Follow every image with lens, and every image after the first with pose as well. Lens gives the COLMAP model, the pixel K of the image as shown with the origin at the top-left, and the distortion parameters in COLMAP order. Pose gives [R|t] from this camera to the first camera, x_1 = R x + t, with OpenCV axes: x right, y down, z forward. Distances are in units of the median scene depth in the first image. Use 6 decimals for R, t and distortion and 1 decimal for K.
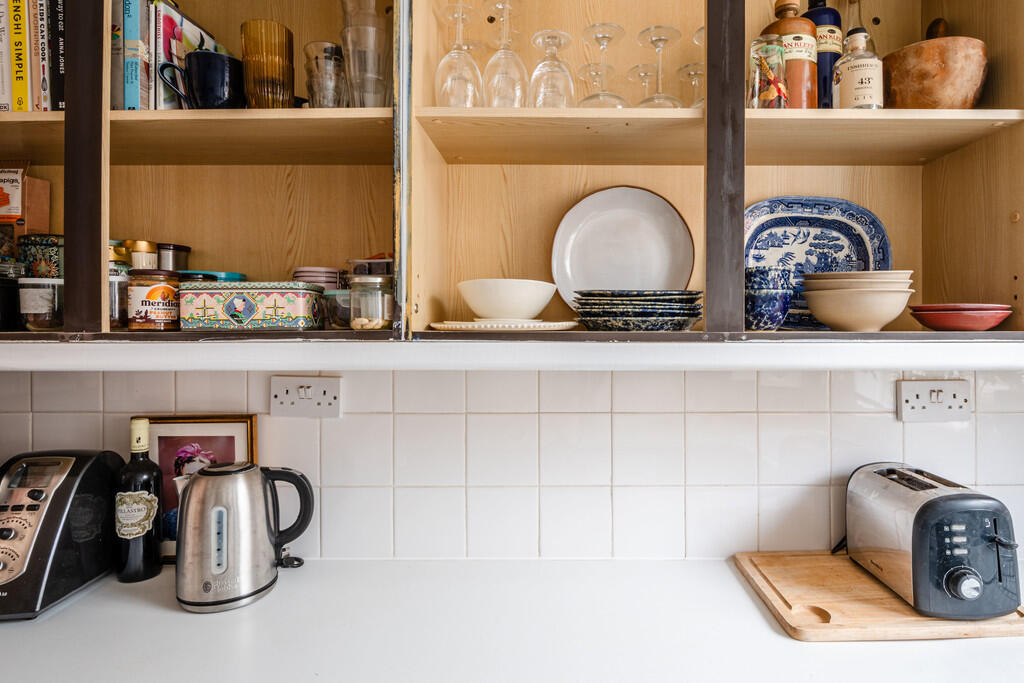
lens RADIAL K [[590.3, 0, 512.0], [0, 590.3, 341.5], [0, 0, 1]] dist [-0.002032, -0.000834]
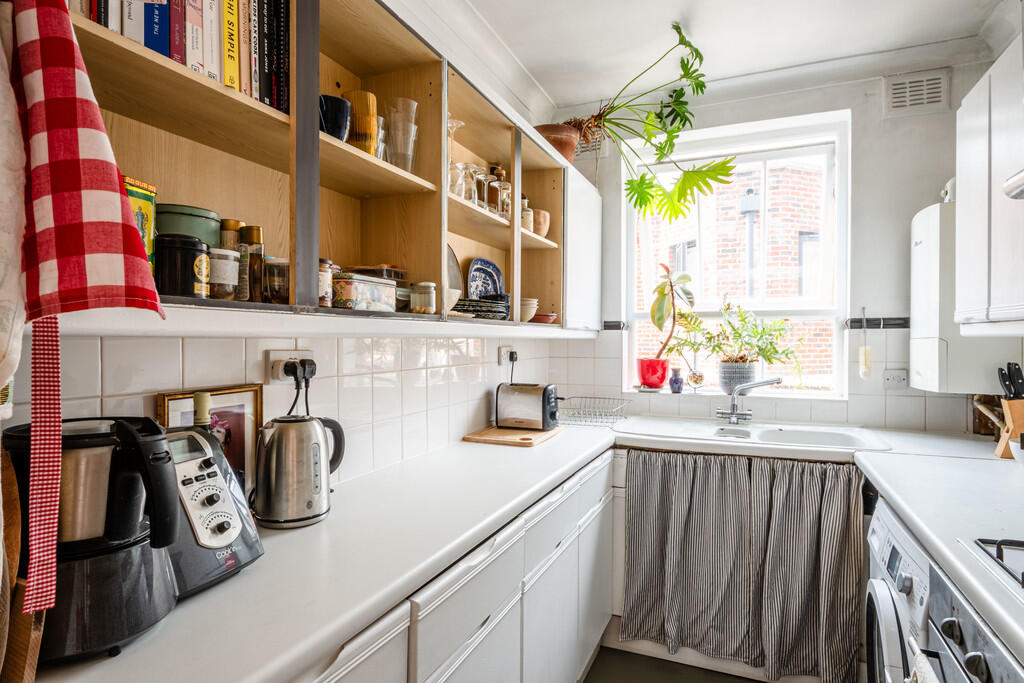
lens RADIAL K [[558.6, 0, 512.0], [0, 558.6, 341.5], [0, 0, 1]] dist [-0.003307, -0.001213]
pose [[0.393770, -0.002410, 0.919206, -1.327187], [0.003426, 0.999993, 0.001154, 0.046756], [-0.919203, 0.002695, 0.393775, 0.137276]]
